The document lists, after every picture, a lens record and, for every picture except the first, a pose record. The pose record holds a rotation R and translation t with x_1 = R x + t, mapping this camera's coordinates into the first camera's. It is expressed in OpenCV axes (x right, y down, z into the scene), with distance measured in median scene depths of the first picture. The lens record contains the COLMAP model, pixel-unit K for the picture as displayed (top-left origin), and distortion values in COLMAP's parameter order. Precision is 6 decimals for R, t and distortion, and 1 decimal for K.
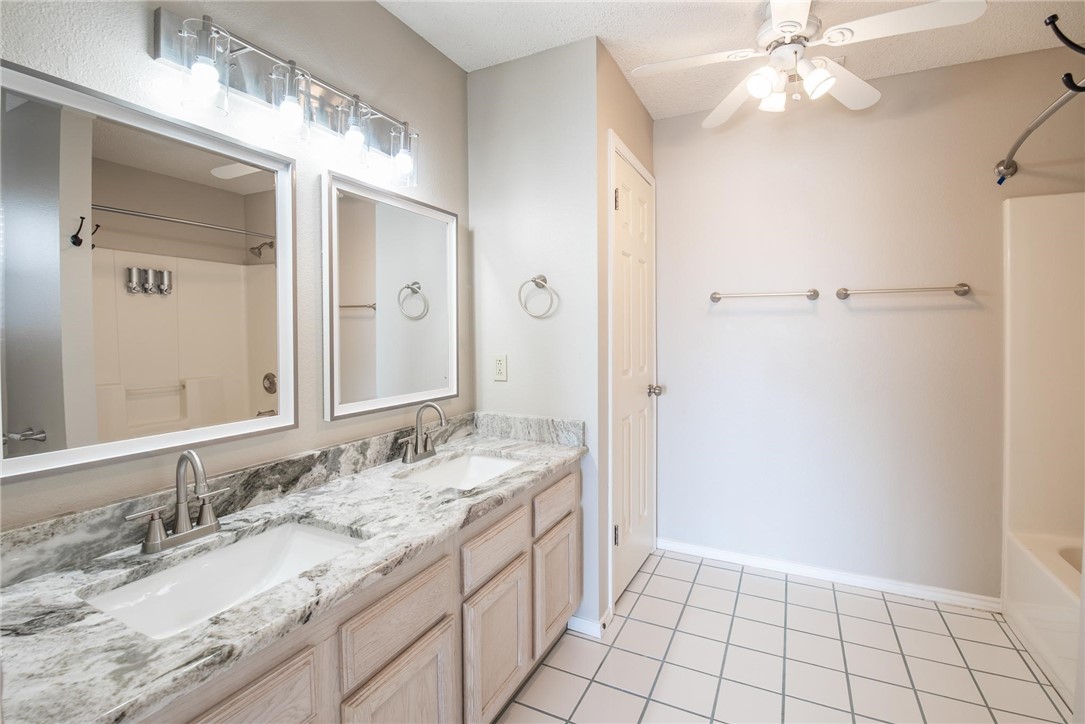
lens RADIAL K [[483.6, 0, 567.8], [0, 483.6, 337.1], [0, 0, 1]] dist [-0.024959, -0.000049]
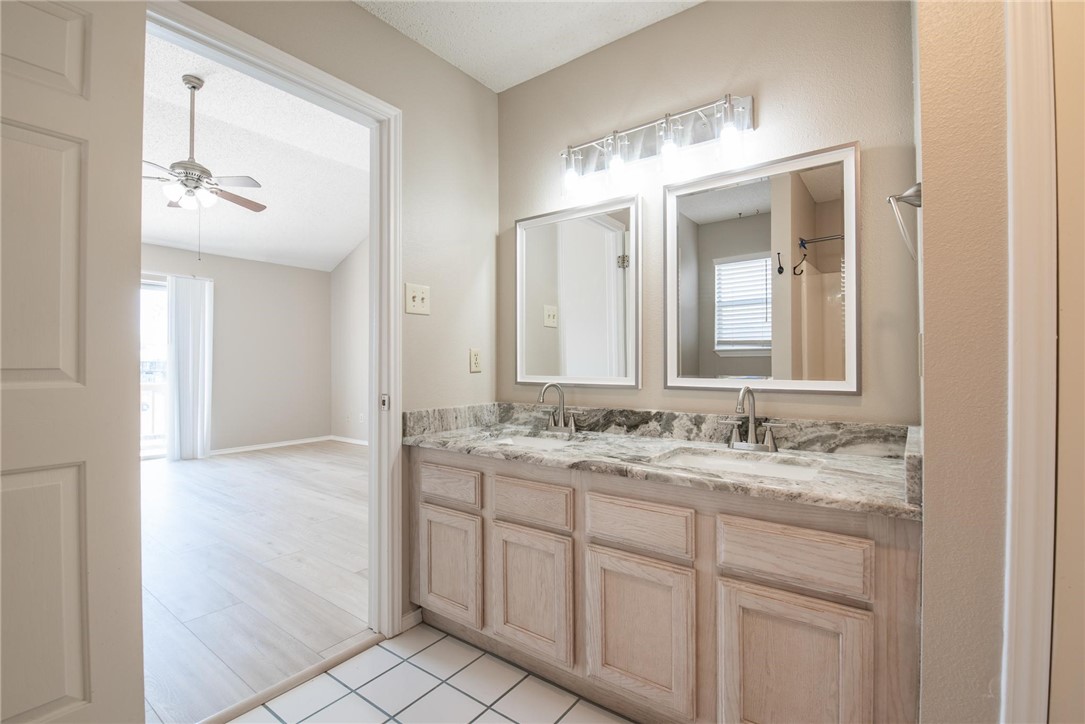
lens RADIAL K [[482.7, 0, 542.5], [0, 482.7, 362.0], [0, 0, 1]] dist [-0.000199, 0.000173]
pose [[-0.209036, 0.003157, -0.977903, 0.792275], [-0.006956, 0.999965, 0.004715, 0.102383], [0.977883, 0.007788, -0.209006, 0.961176]]
